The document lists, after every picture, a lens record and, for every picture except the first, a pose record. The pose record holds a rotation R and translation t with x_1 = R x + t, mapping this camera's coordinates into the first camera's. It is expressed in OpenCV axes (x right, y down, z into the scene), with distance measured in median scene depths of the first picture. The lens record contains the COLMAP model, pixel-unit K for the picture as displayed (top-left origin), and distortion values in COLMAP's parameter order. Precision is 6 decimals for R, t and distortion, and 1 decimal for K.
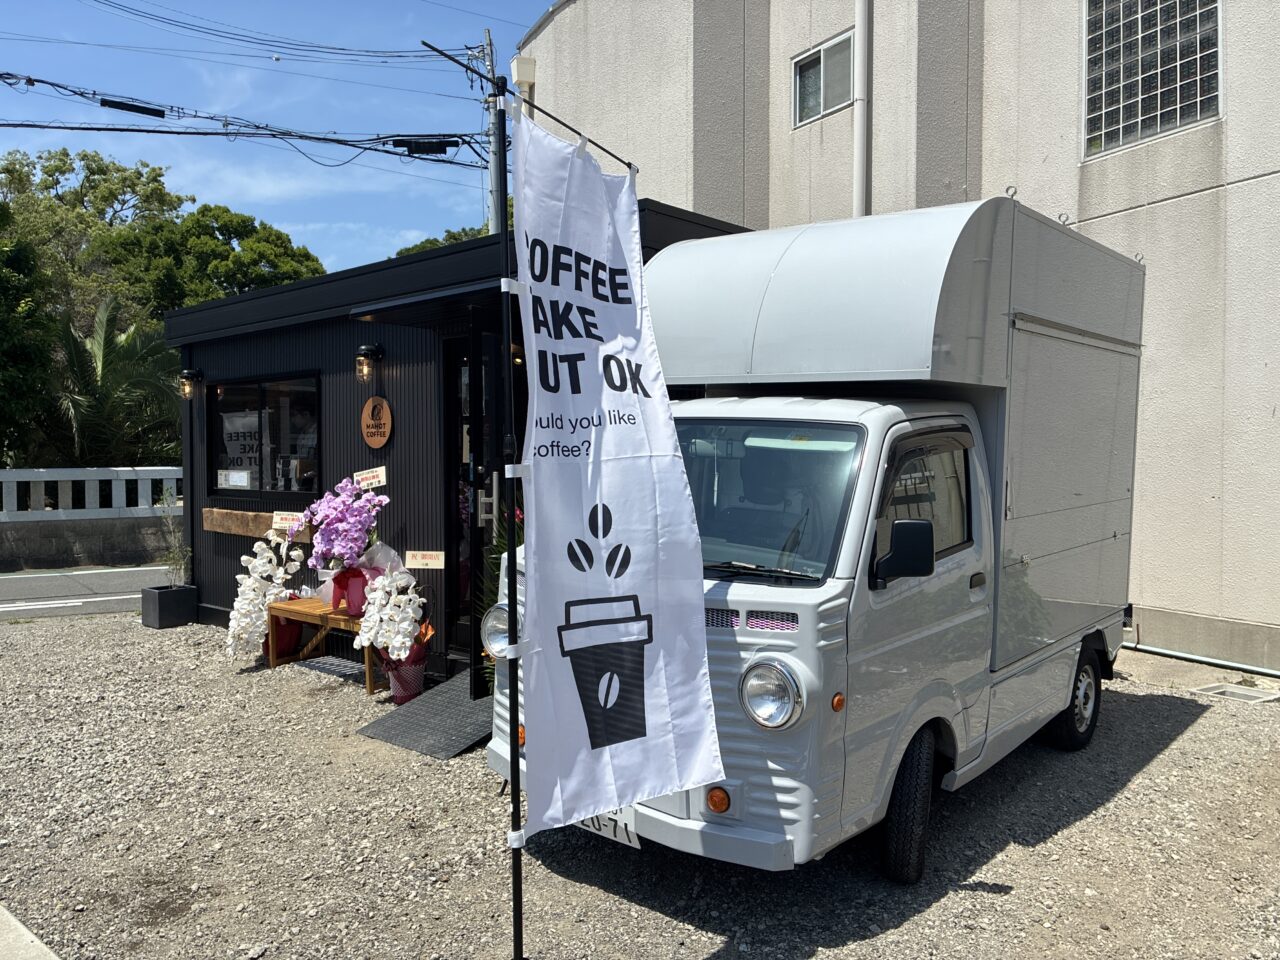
lens RADIAL K [[989.9, 0, 640.0], [0, 989.9, 480.0], [0, 0, 1]] dist [0.037202, -0.049816]
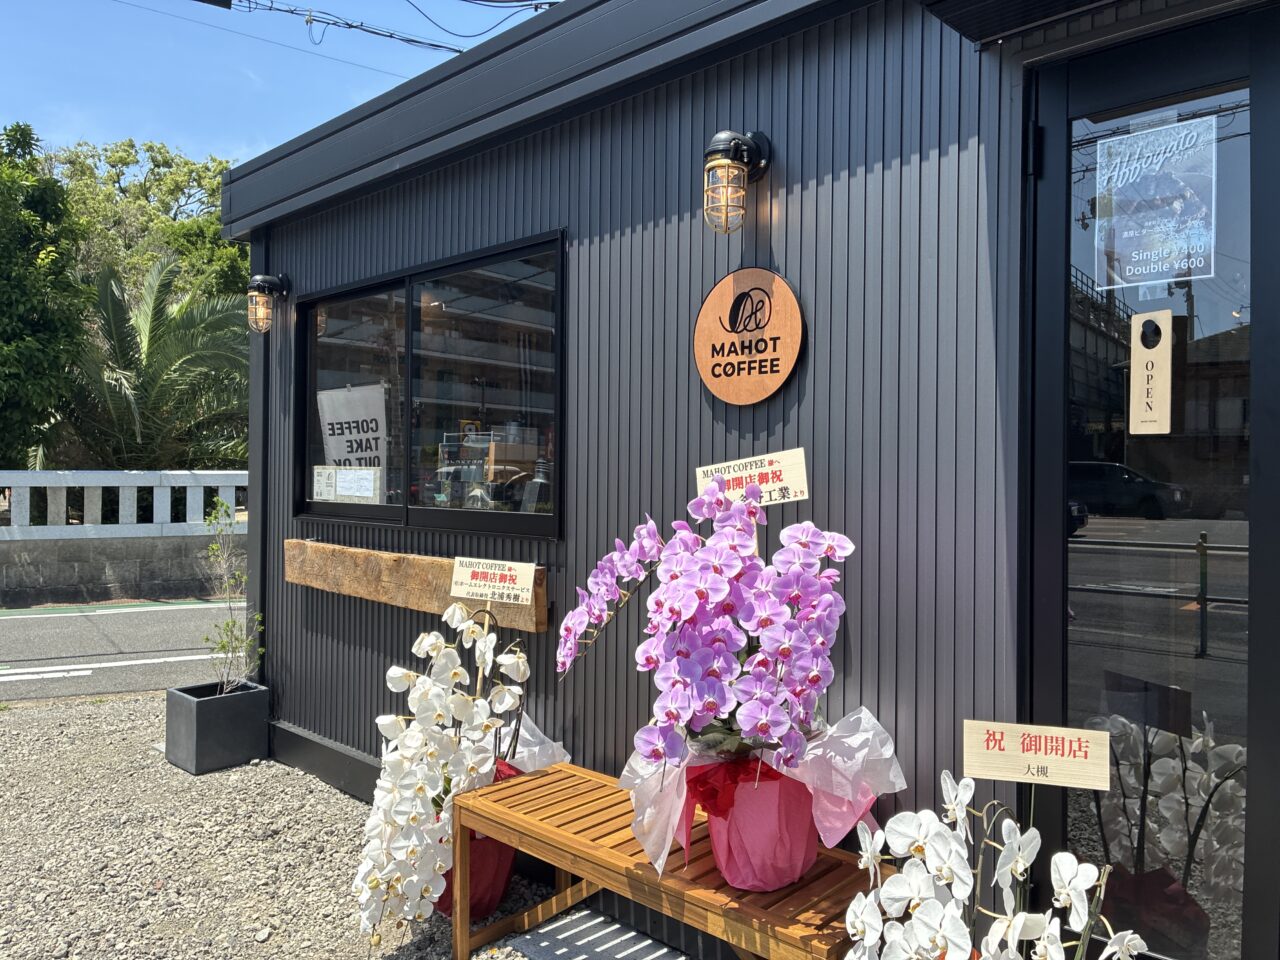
lens RADIAL K [[1022.4, 0, 640.0], [0, 1022.4, 480.0], [0, 0, 1]] dist [0.030252, -0.060433]
pose [[0.998047, 0.017222, -0.060052, -0.115886], [-0.018350, 0.999665, -0.018270, 0.002152], [0.059717, 0.019336, 0.998028, 0.248179]]
